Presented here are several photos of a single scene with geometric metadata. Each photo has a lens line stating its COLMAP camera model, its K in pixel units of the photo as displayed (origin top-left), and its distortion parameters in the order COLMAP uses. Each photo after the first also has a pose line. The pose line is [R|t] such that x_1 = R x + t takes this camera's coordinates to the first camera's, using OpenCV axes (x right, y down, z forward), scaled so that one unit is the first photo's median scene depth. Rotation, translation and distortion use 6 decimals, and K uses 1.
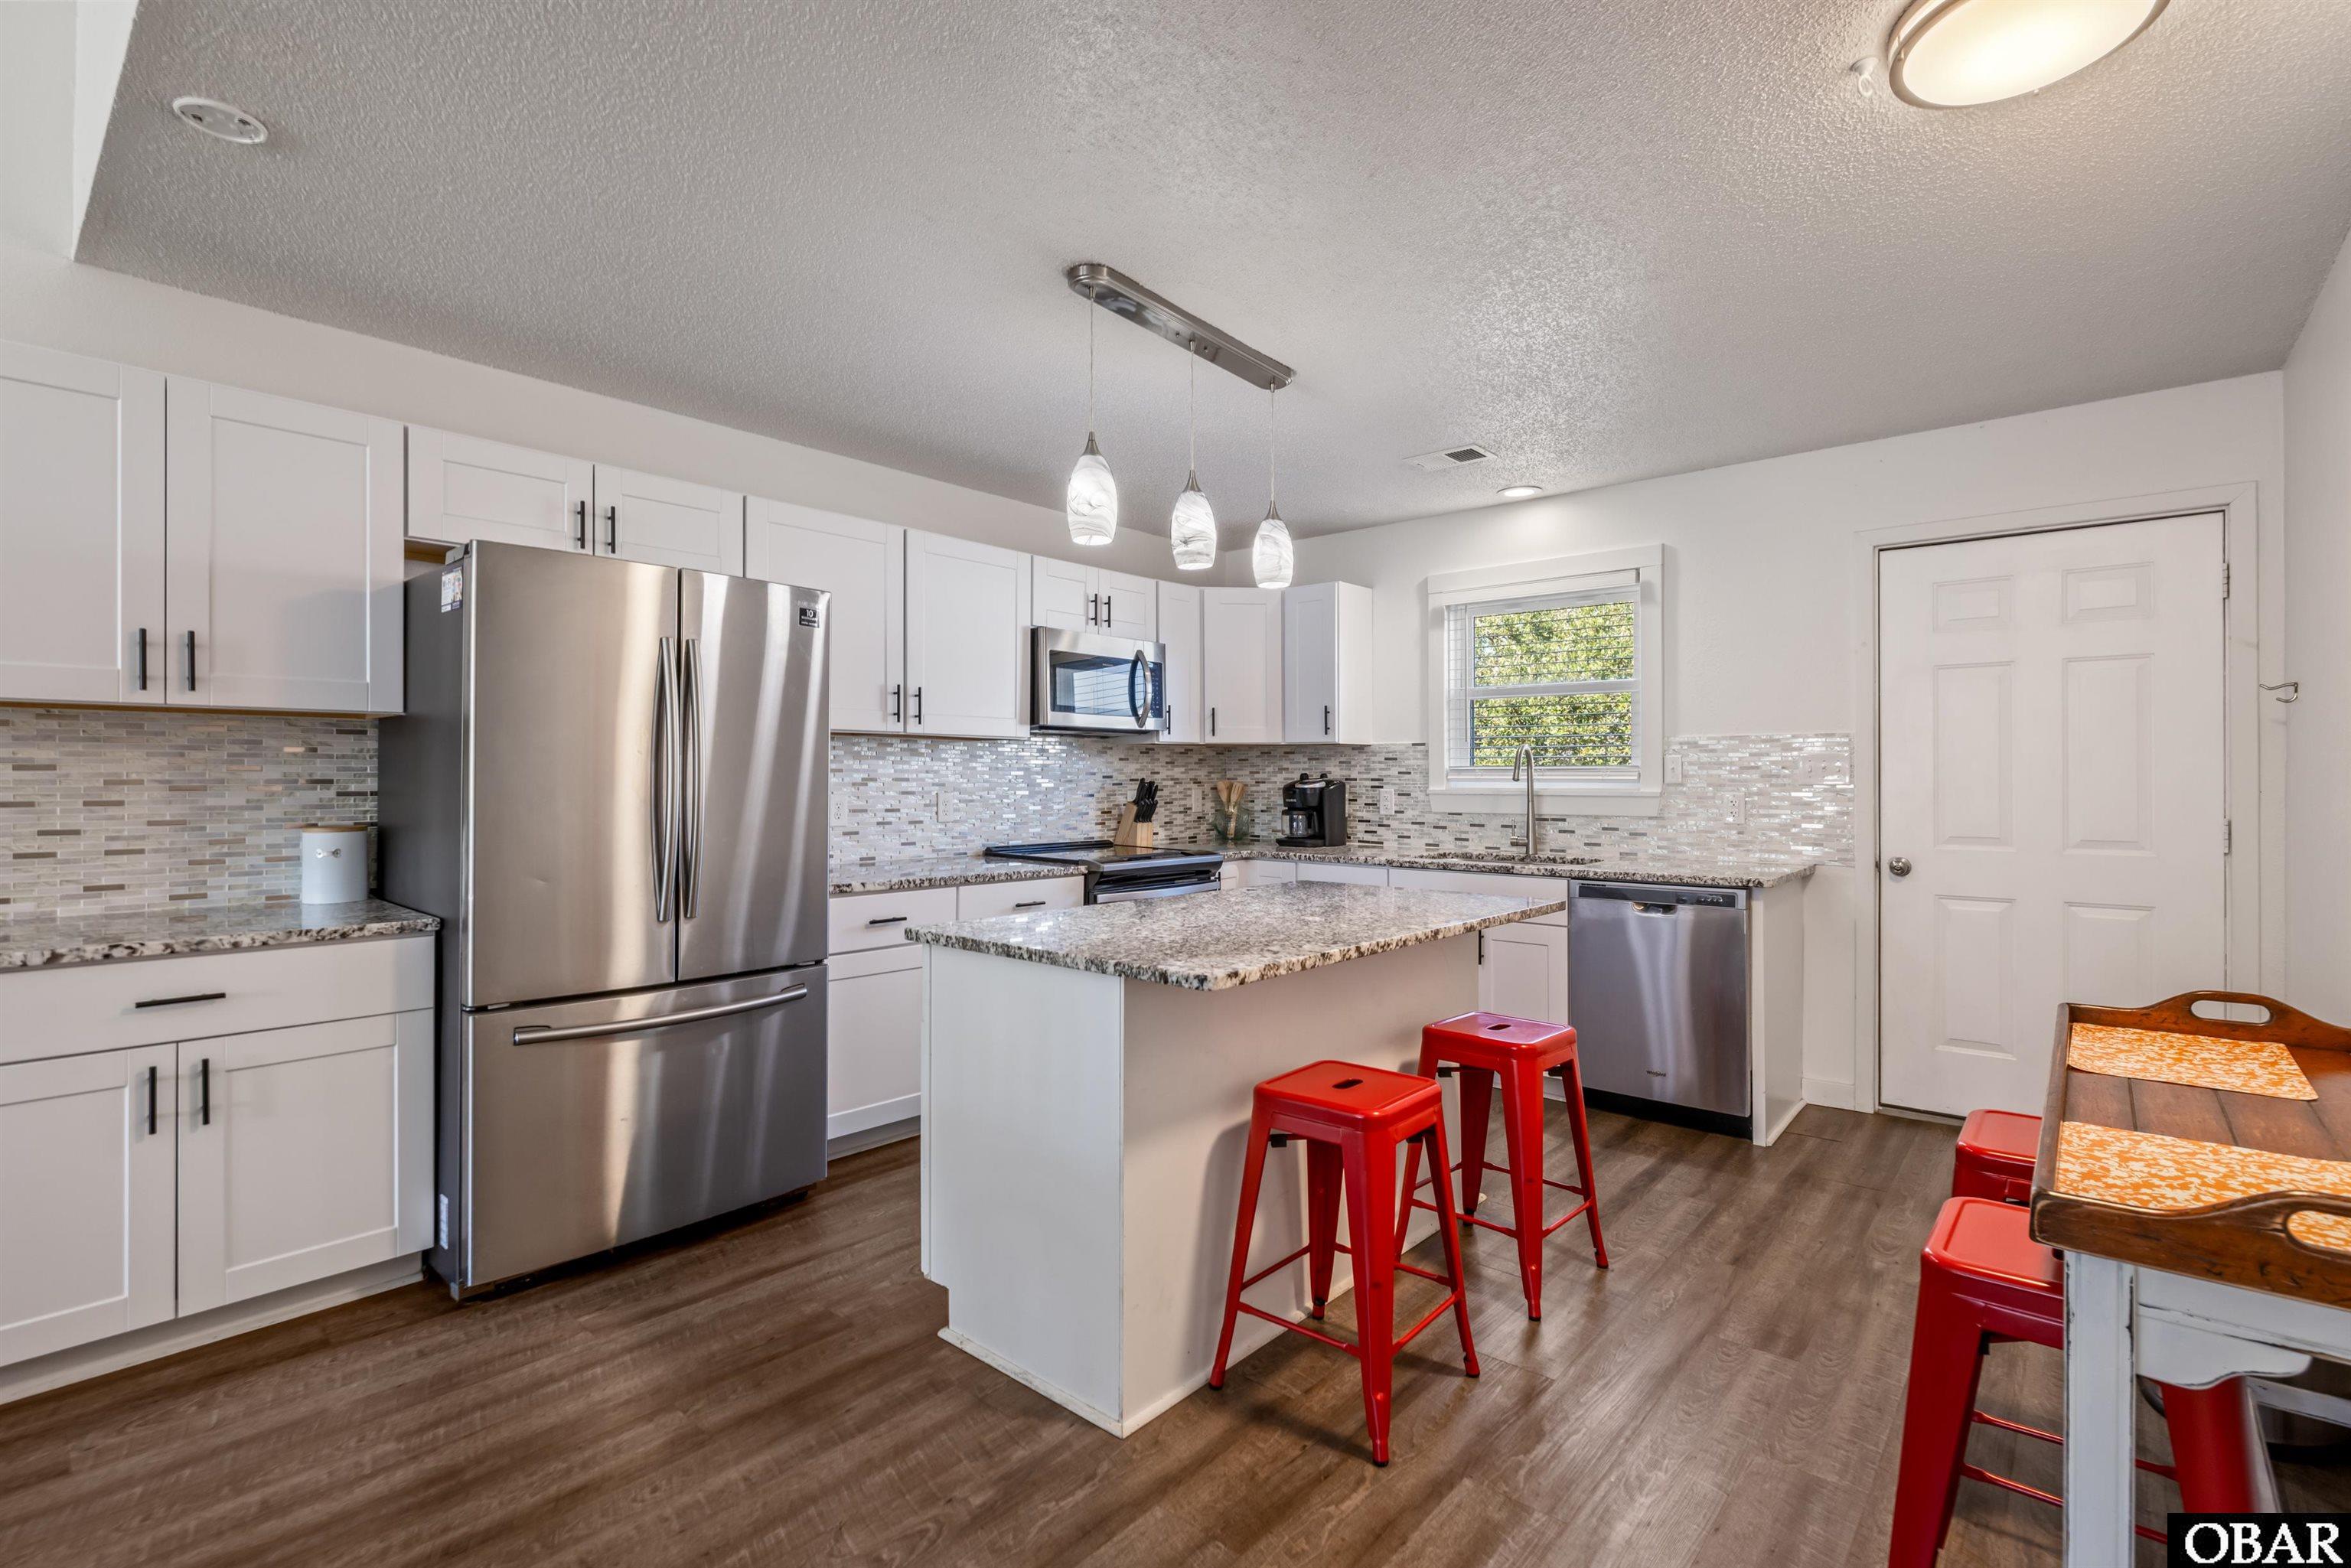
lens RADIAL K [[1072.1, 0, 1176.2], [0, 1072.1, 773.6], [0, 0, 1]] dist [-0.009843, 0.000162]
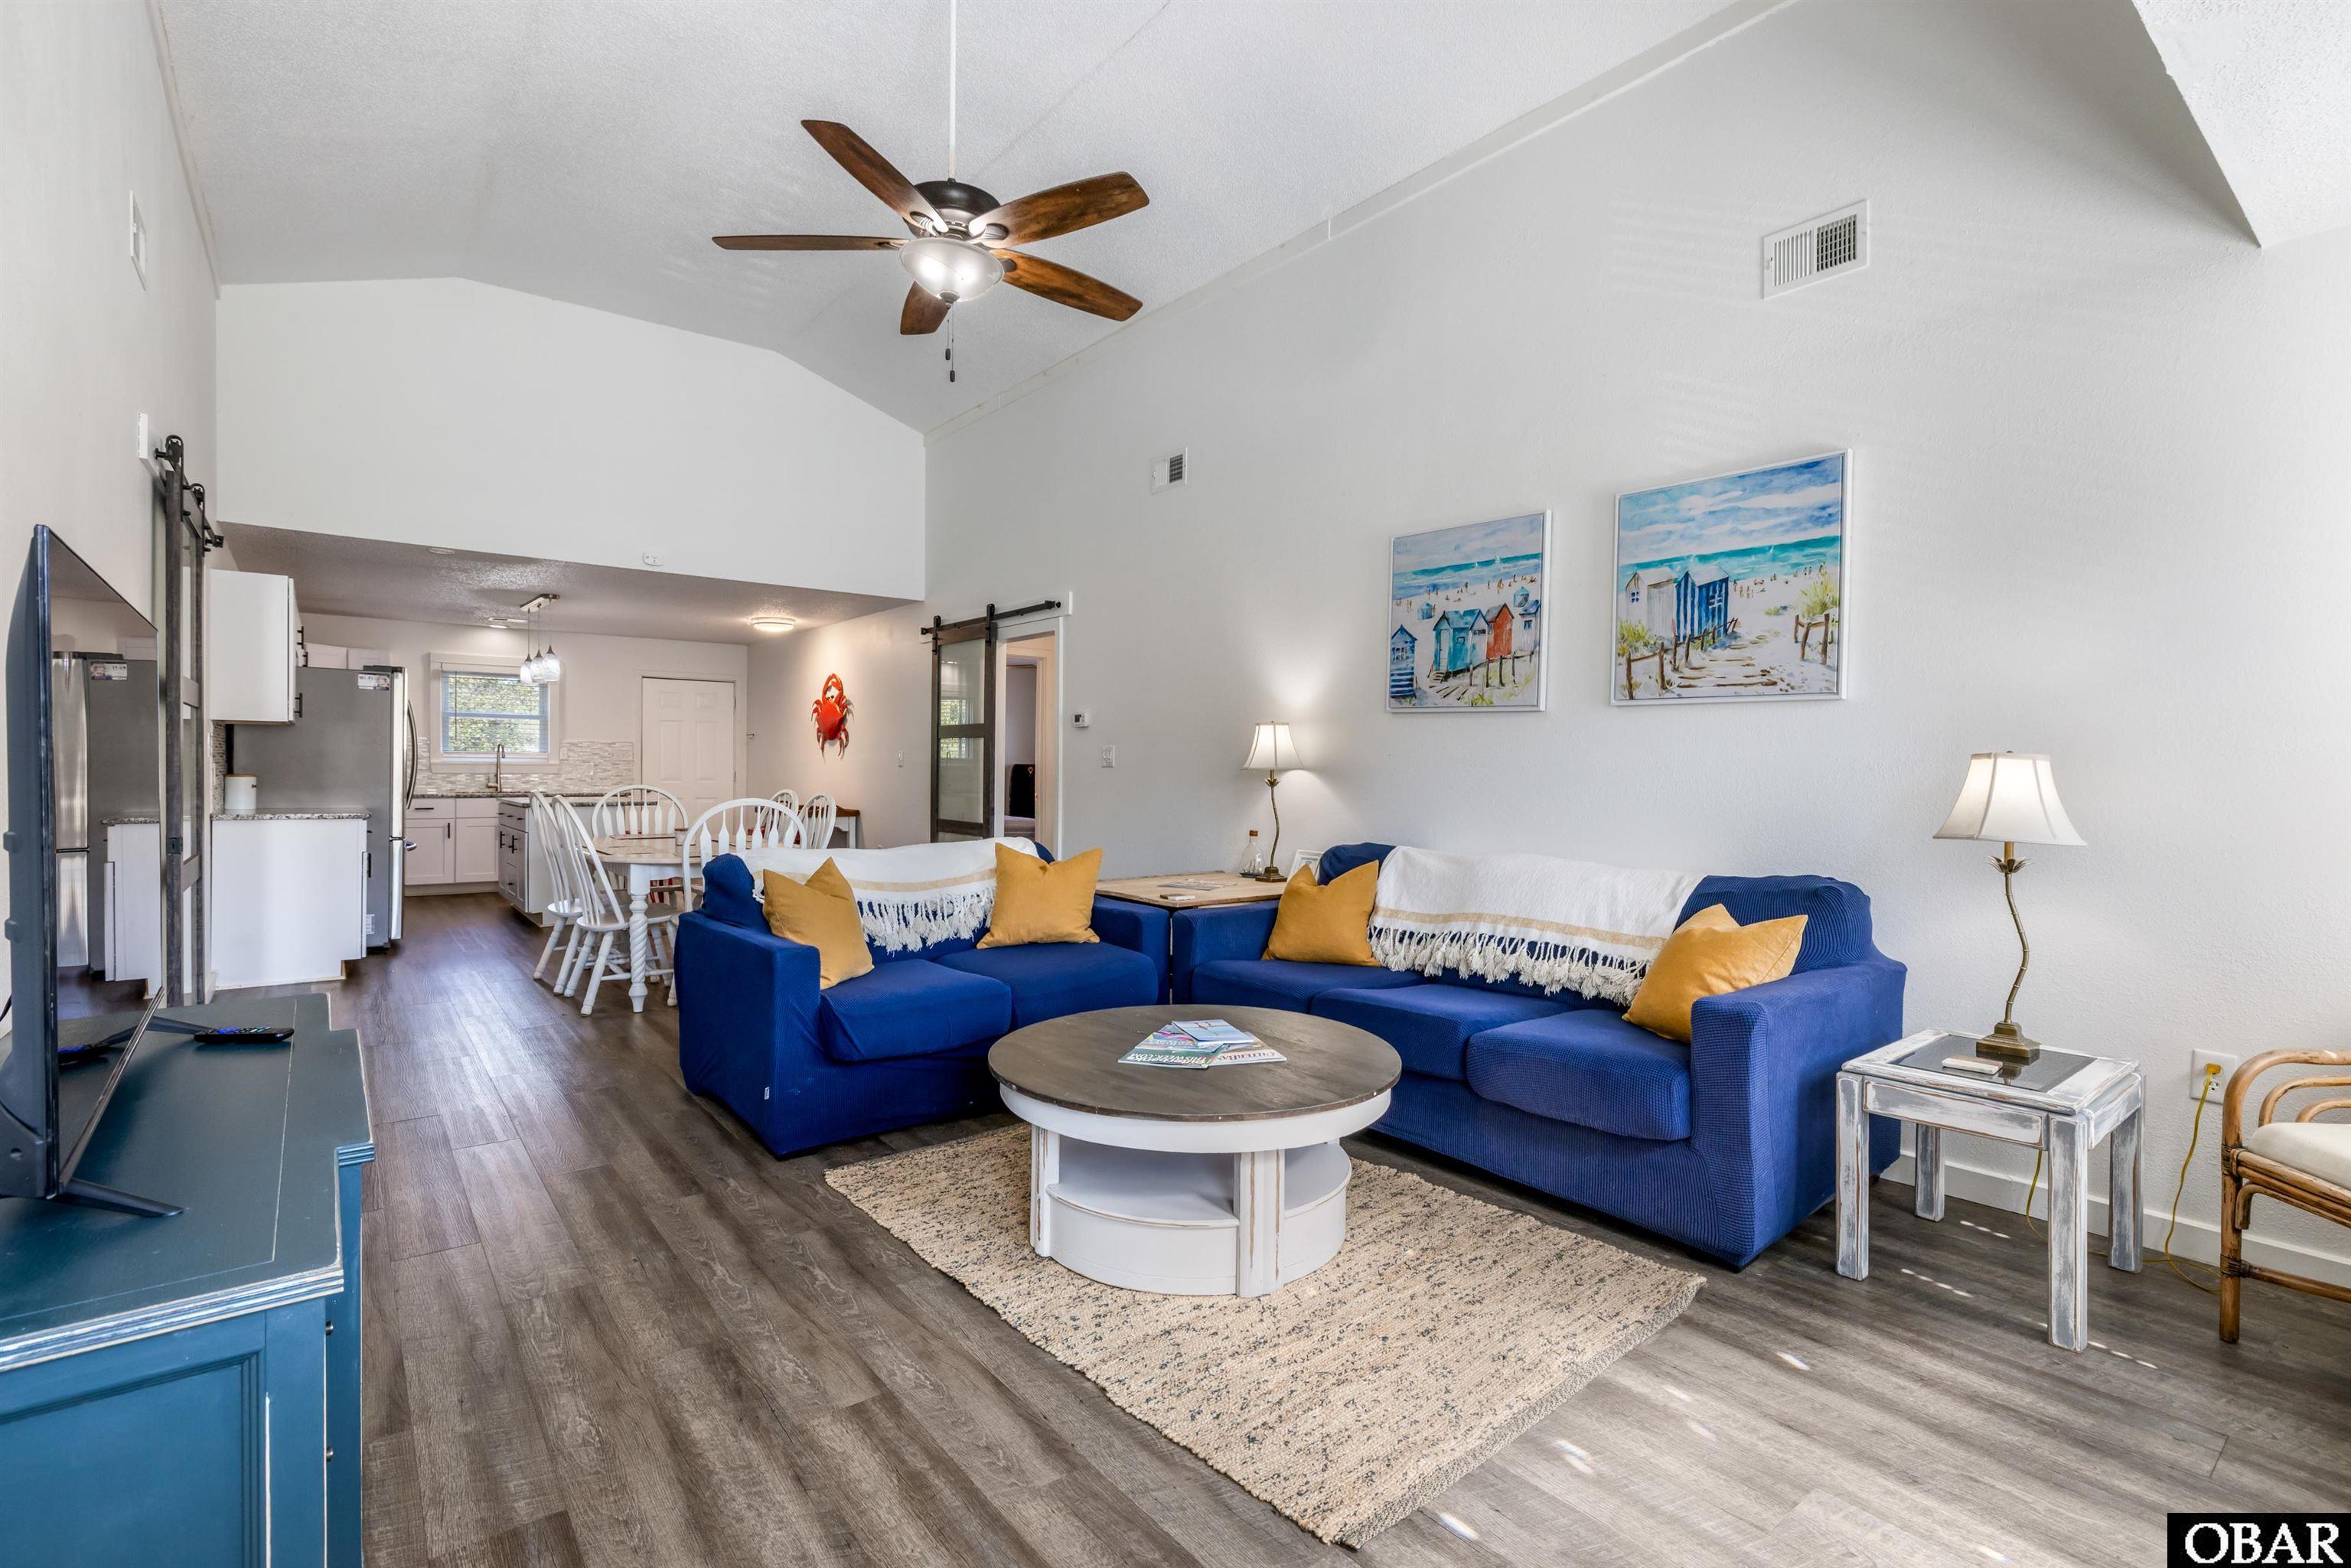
lens RADIAL K [[1067.1, 0, 1180.5], [0, 1067.1, 777.4], [0, 0, 1]] dist [-0.002860, 0.000337]
pose [[0.173468, -0.010122, 0.984787, -1.463188], [-0.013314, 0.999832, 0.012622, 0.000726], [-0.984749, -0.015301, 0.173304, -0.700078]]
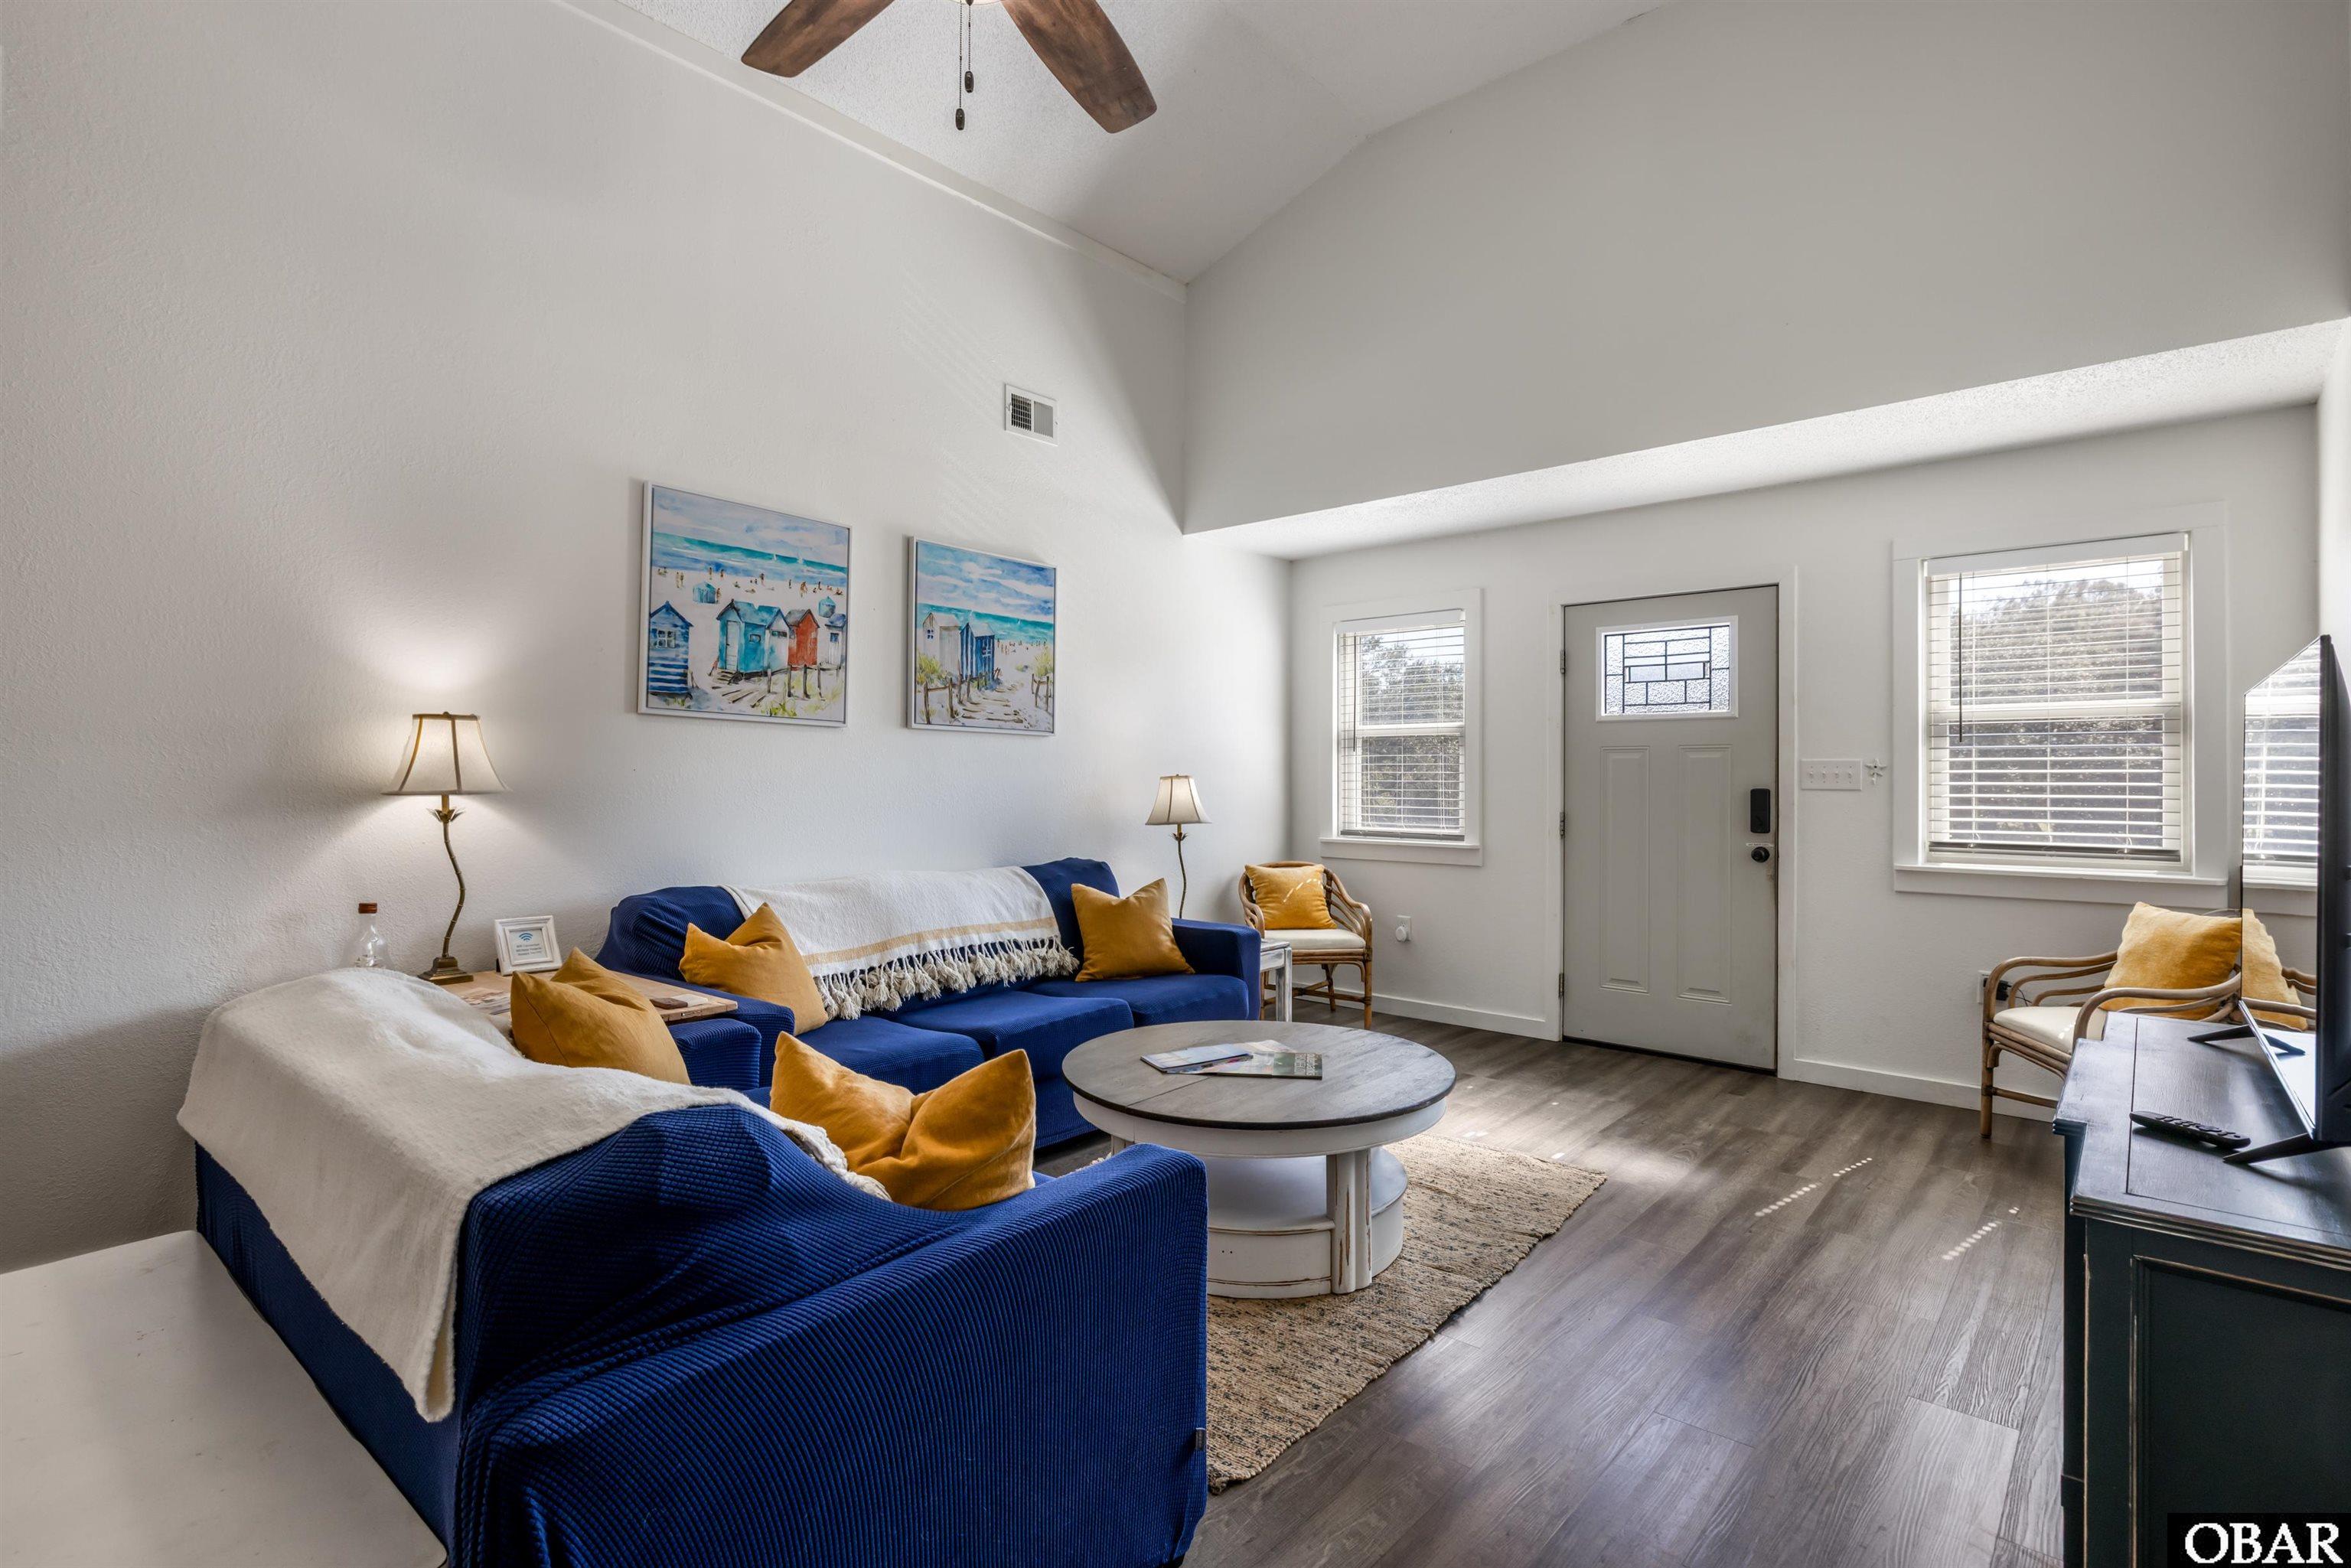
lens RADIAL K [[1093.1, 0, 1175.1], [0, 1093.1, 781.5], [0, 0, 1]] dist [-0.011130, 0.002745]
pose [[-0.999835, -0.006553, 0.016944, -0.881739], [-0.006576, 0.999978, -0.001315, -0.003206], [-0.016935, -0.001426, -0.999856, -0.016184]]
